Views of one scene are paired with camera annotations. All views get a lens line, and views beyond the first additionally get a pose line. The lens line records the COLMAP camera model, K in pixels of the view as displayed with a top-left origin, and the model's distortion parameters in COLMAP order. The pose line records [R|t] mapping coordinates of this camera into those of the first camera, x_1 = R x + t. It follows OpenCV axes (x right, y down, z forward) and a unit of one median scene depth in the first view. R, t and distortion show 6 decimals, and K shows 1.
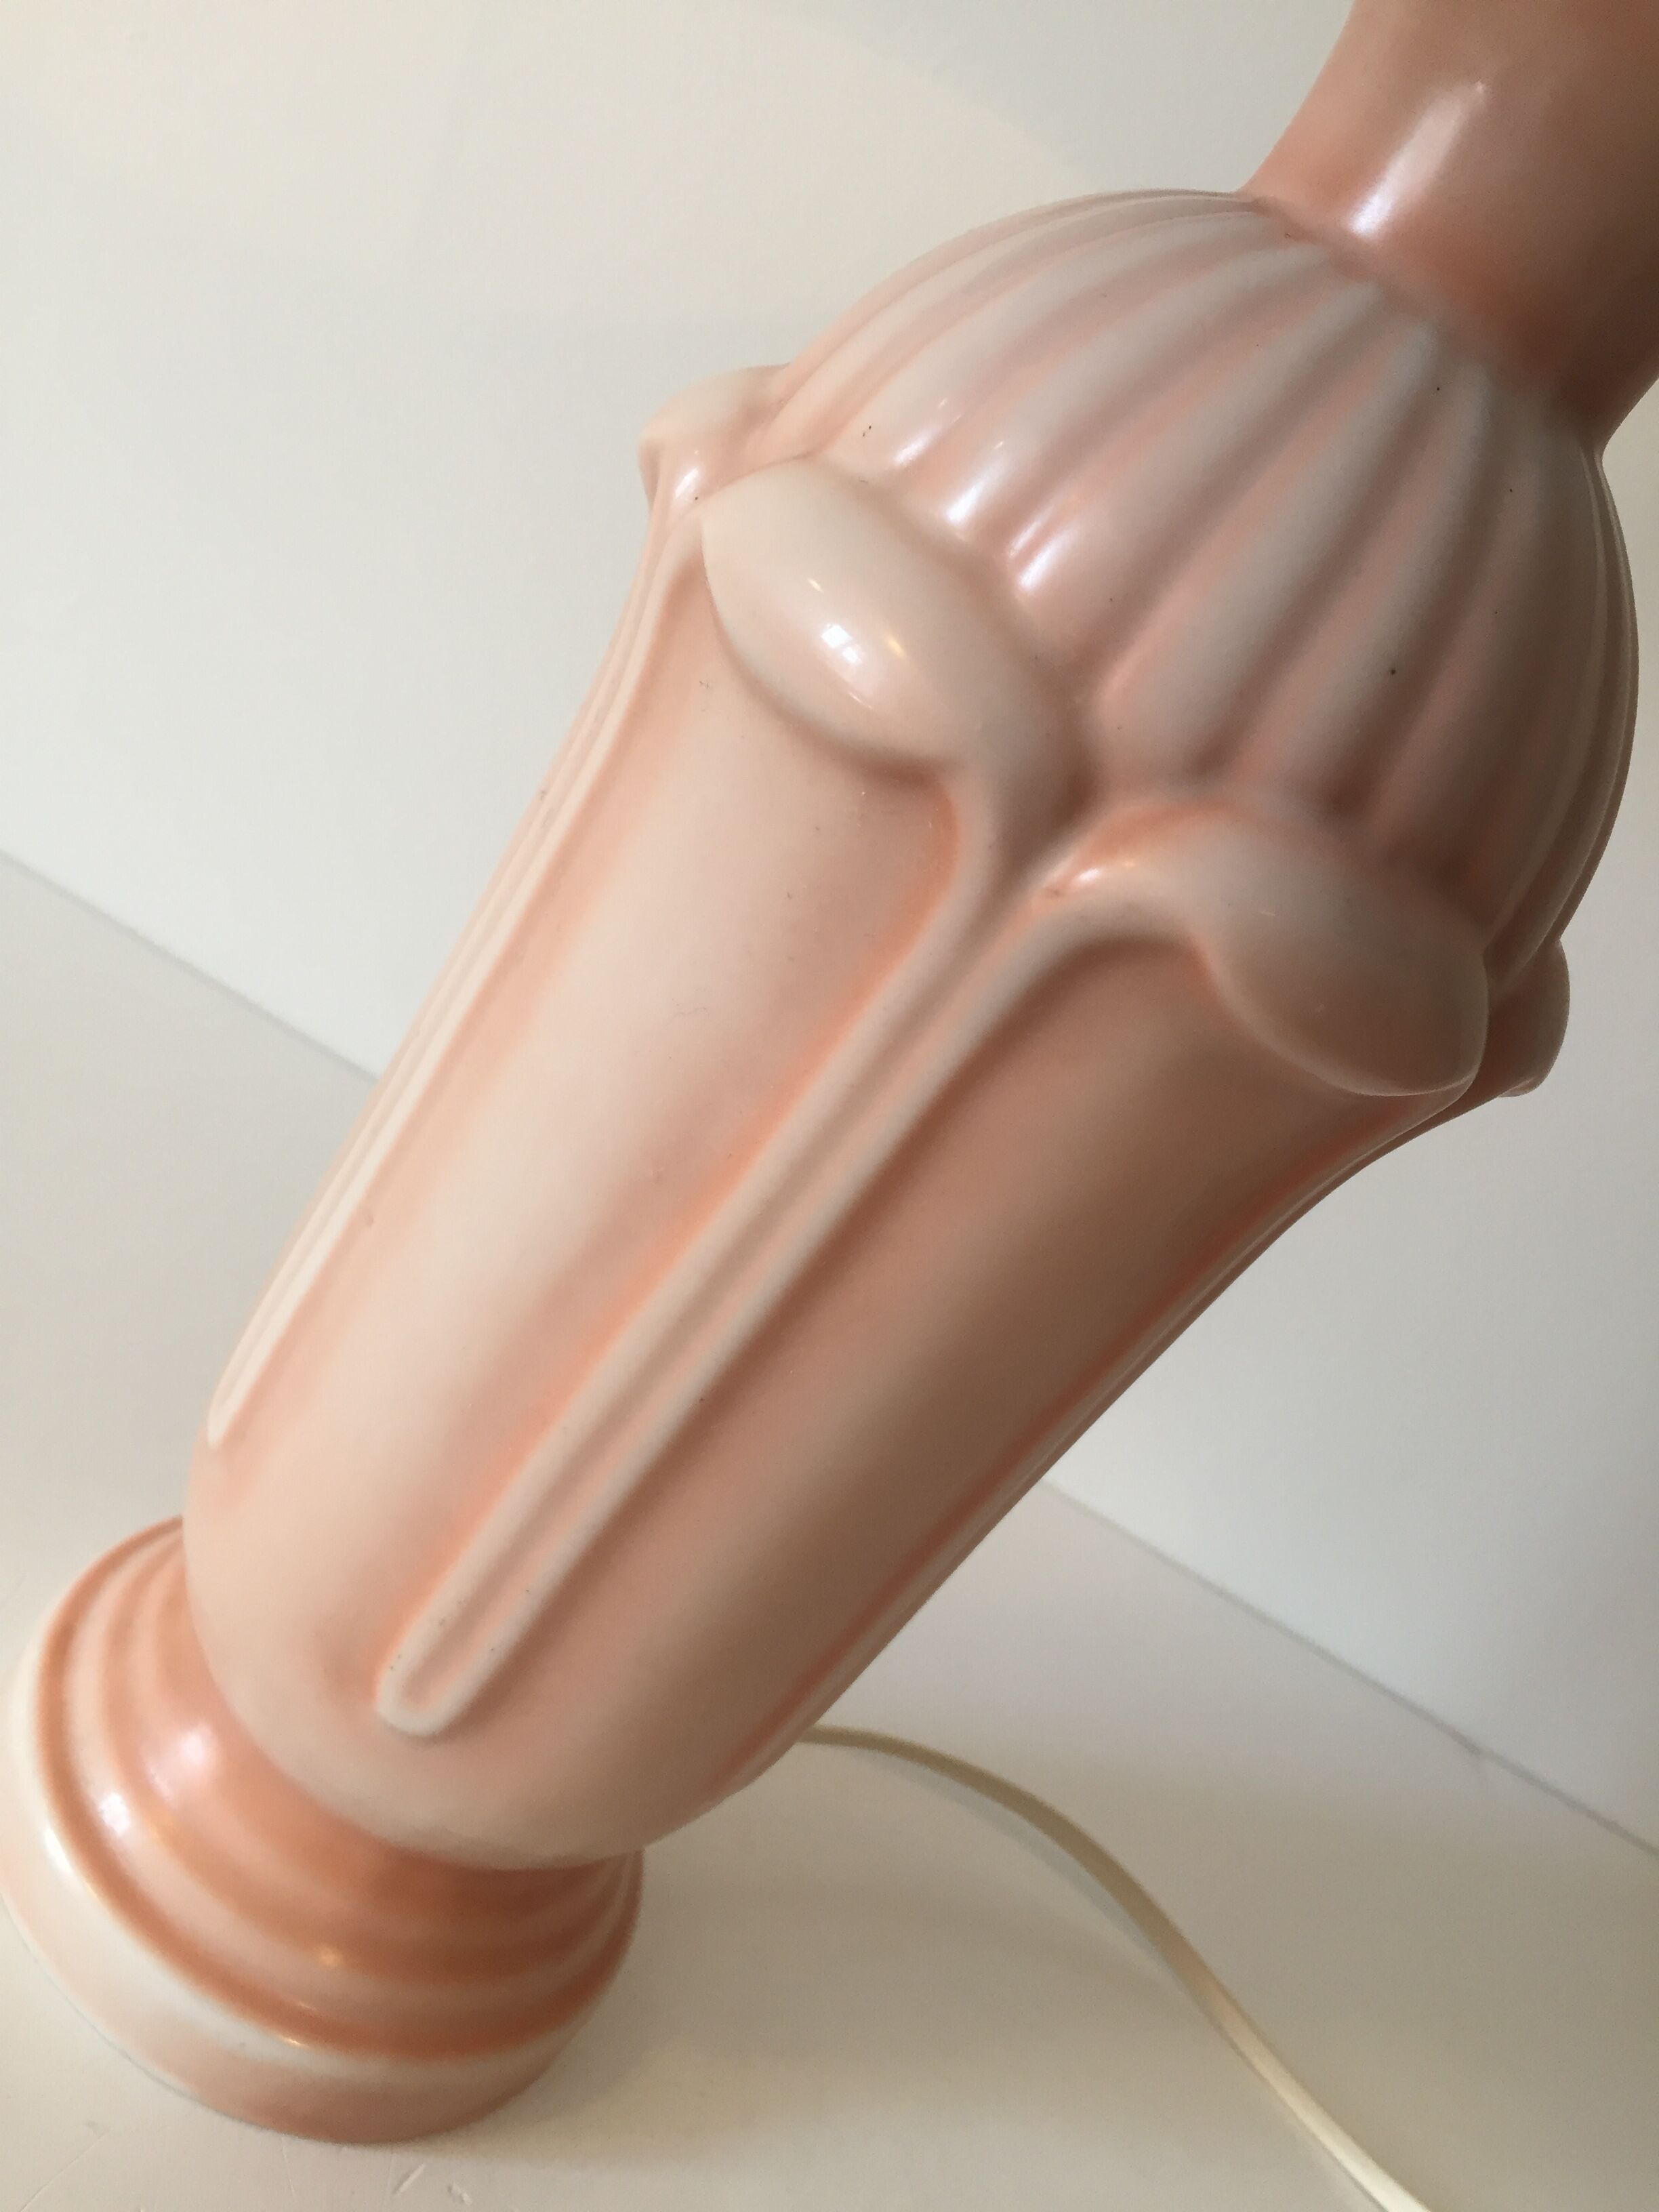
lens RADIAL K [[1921.1, 0, 825.5], [0, 1921.1, 1106.0], [0, 0, 1]] dist [0.040718, -0.002125]
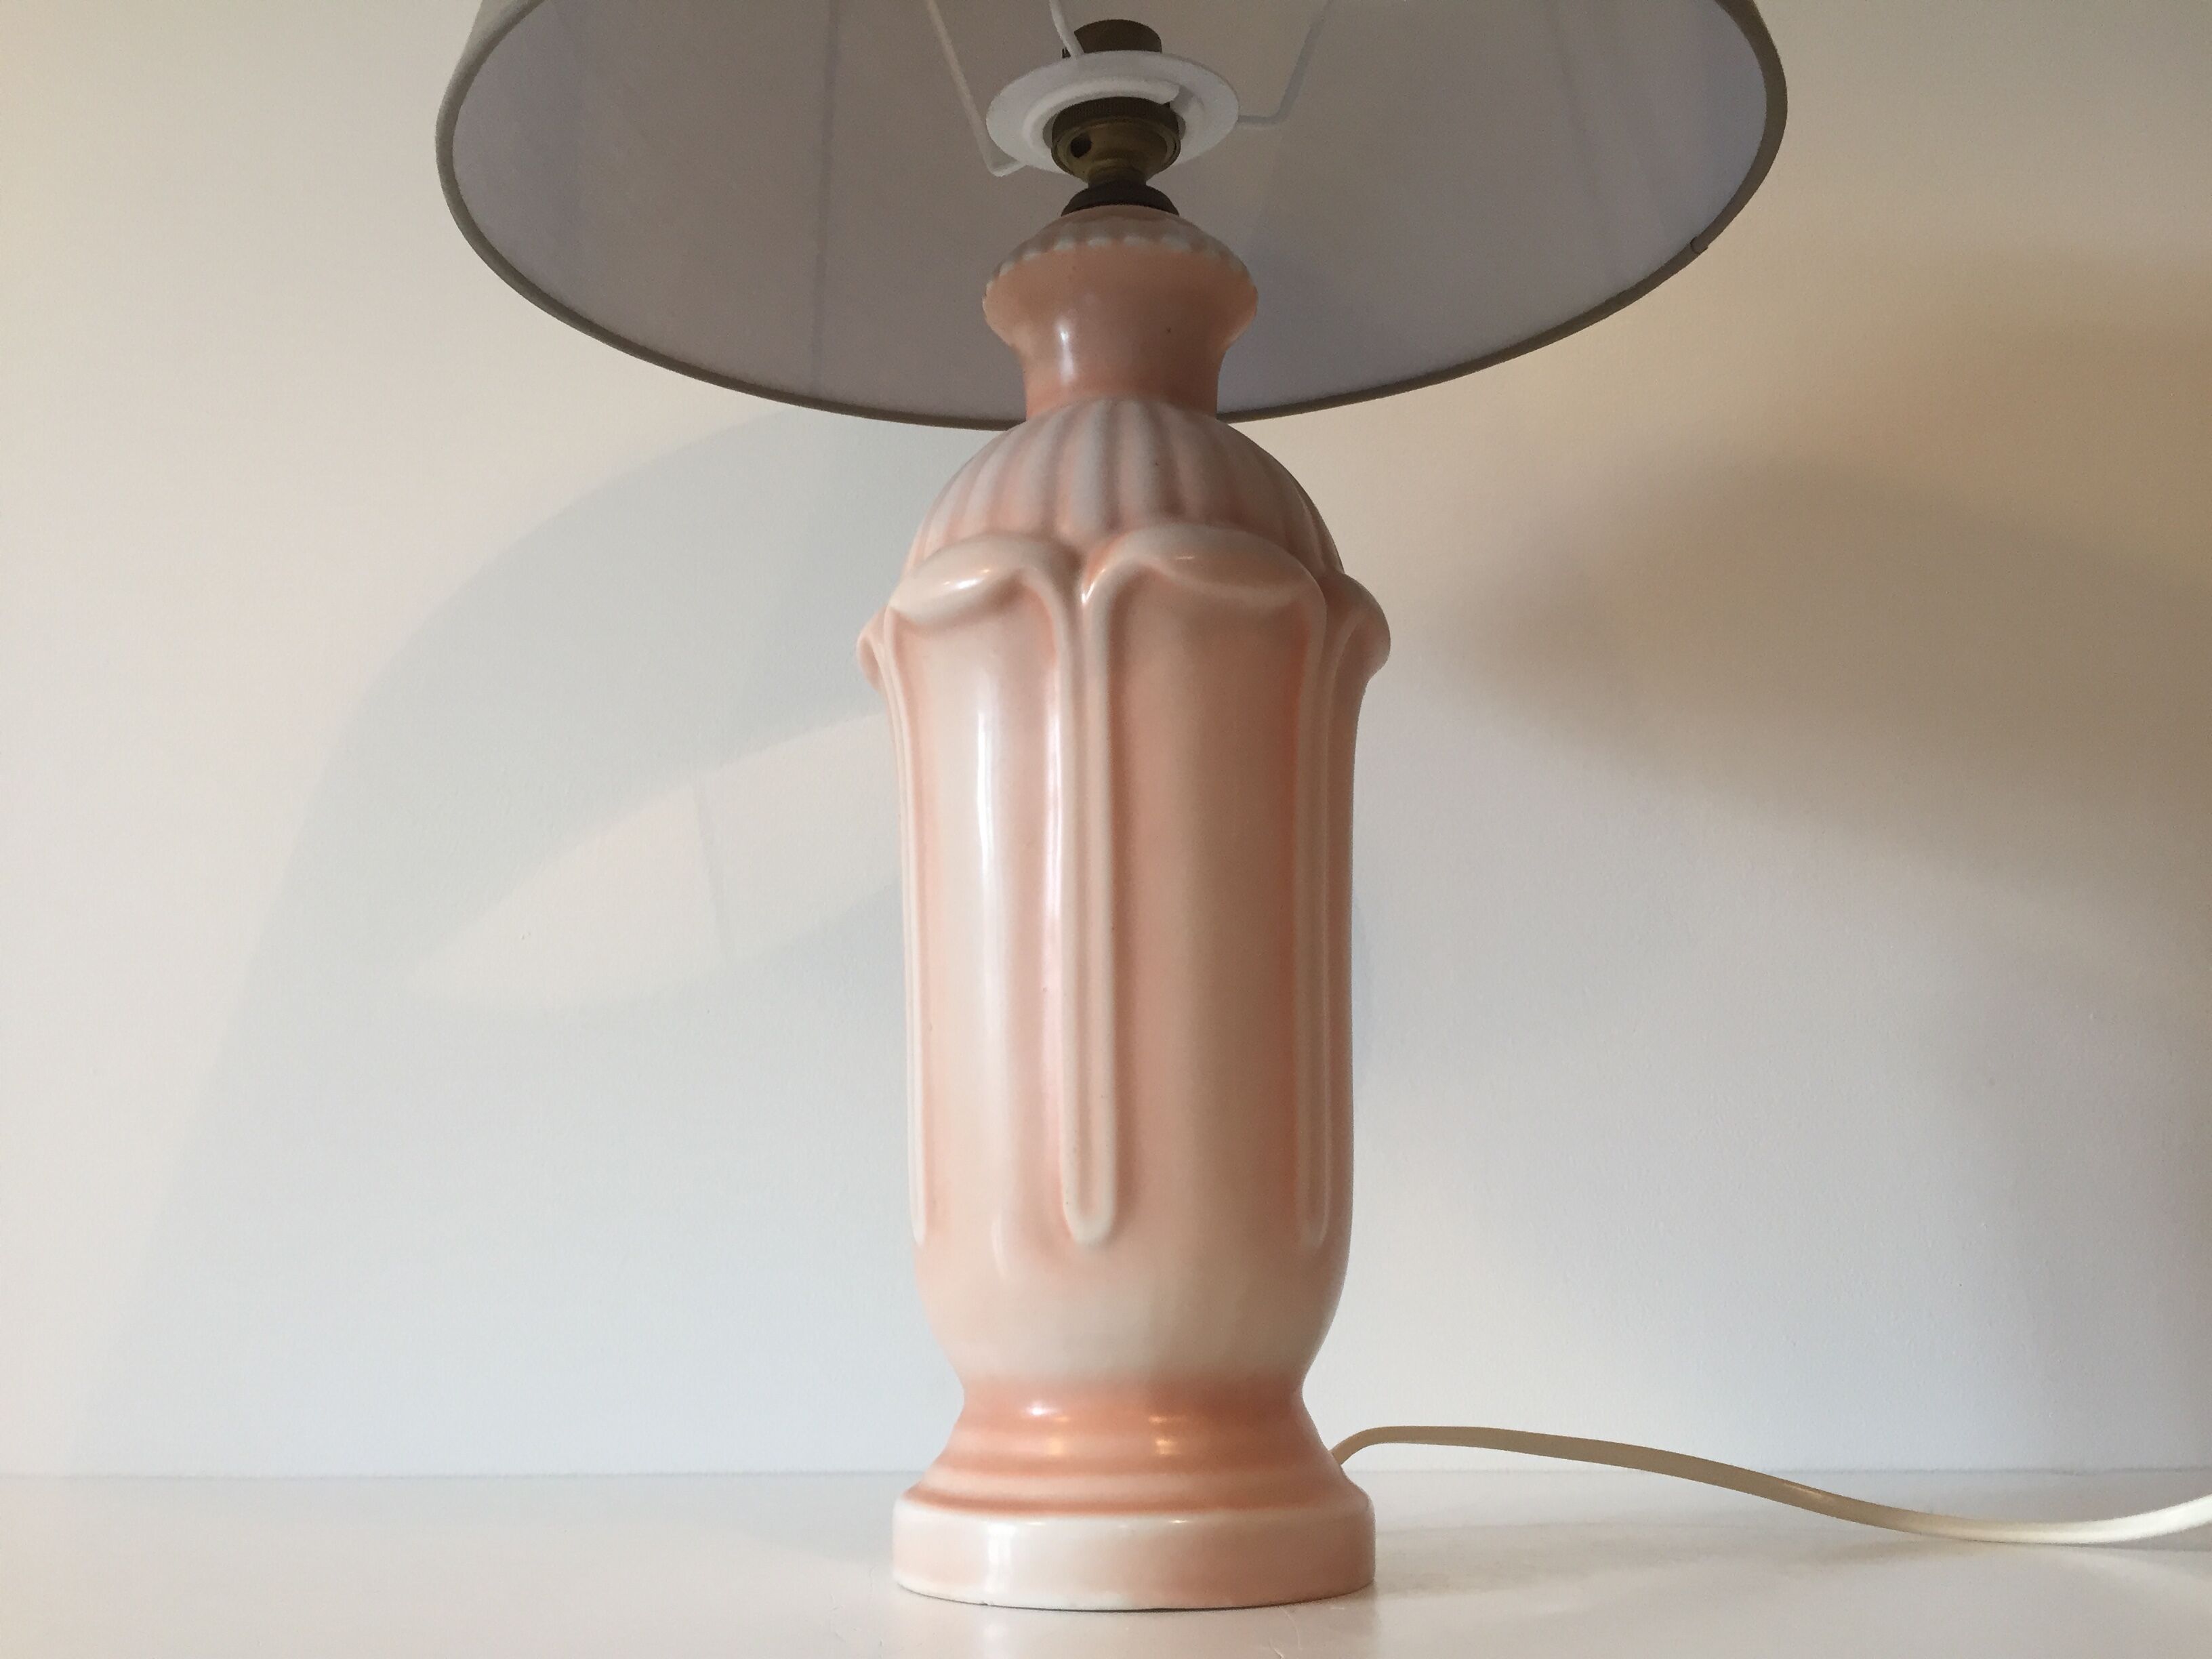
lens RADIAL K [[1921.1, 0, 1105.1], [0, 1921.1, 826.3], [0, 0, 1]] dist [0.040718, -0.002125]
pose [[0.829489, -0.532073, 0.169844, -0.384955], [0.524699, 0.638133, -0.563451, 1.307581], [0.191414, 0.556493, 0.808502, -0.662889]]
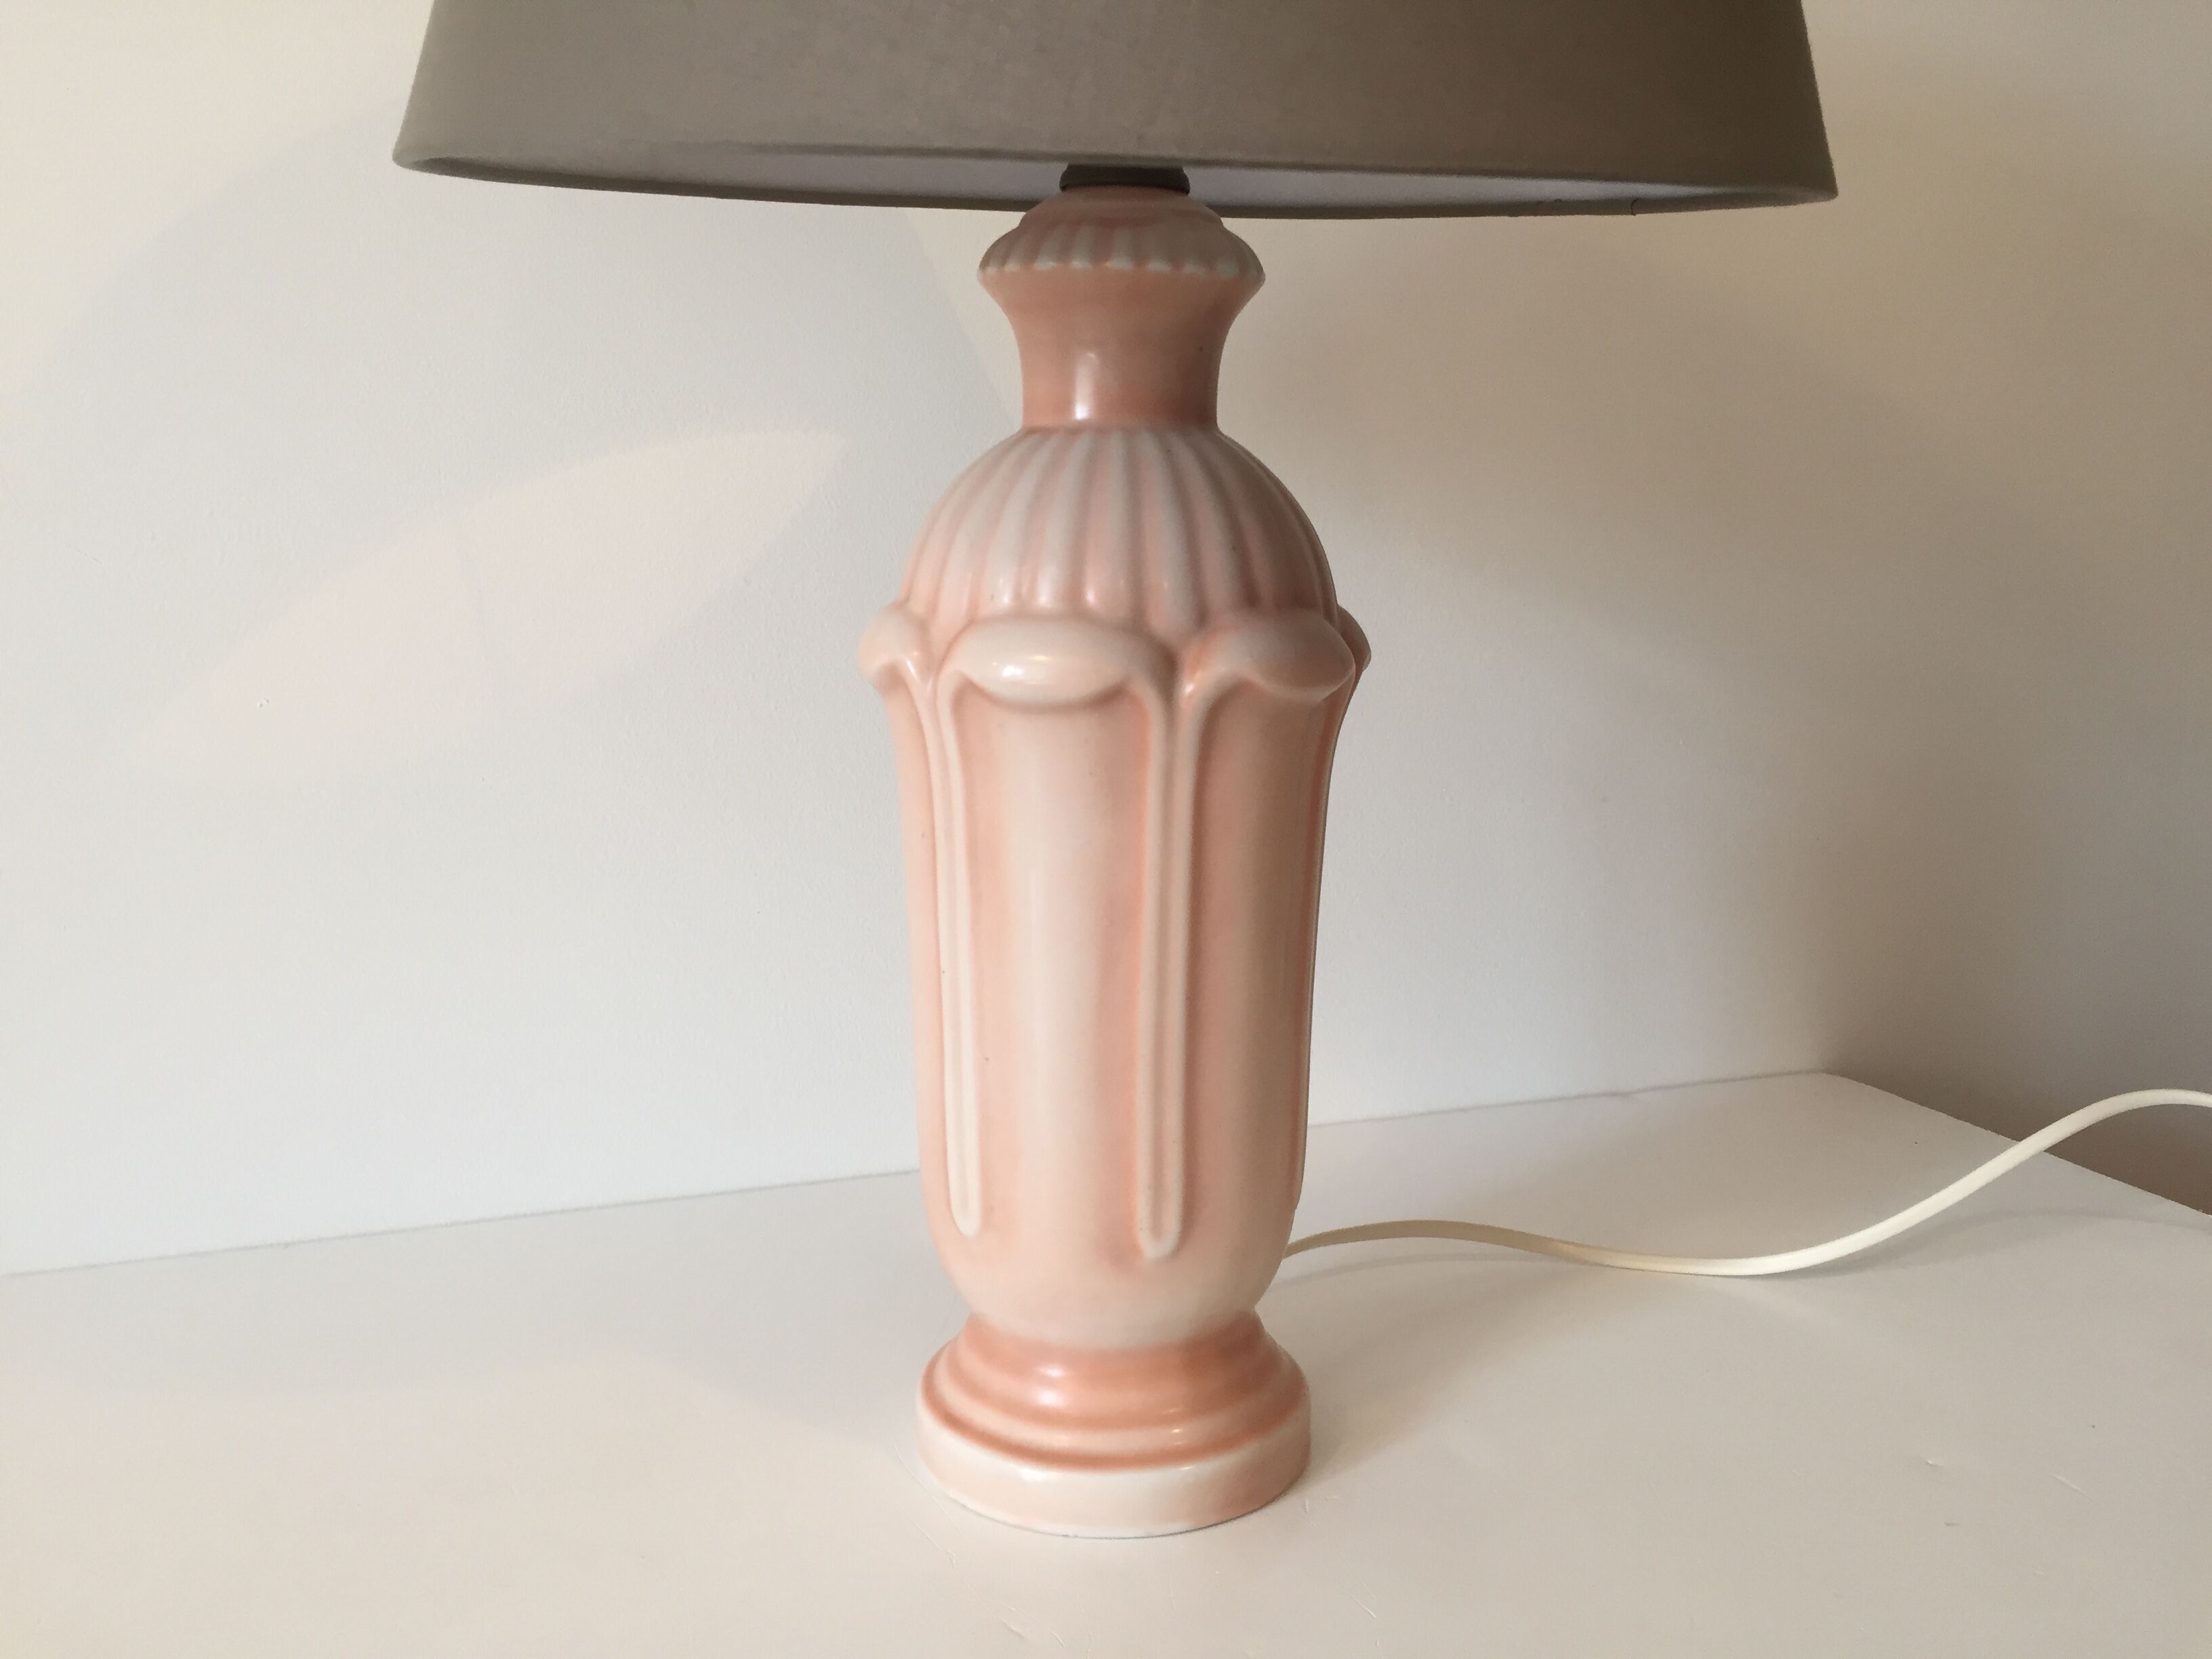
lens RADIAL K [[1921.1, 0, 1097.0], [0, 1921.1, 816.2], [0, 0, 1]] dist [0.040718, -0.002125]
pose [[0.752876, -0.598680, 0.273425, -0.677145], [0.633879, 0.771372, -0.056423, 0.062931], [-0.177133, 0.215797, 0.960237, -1.188924]]
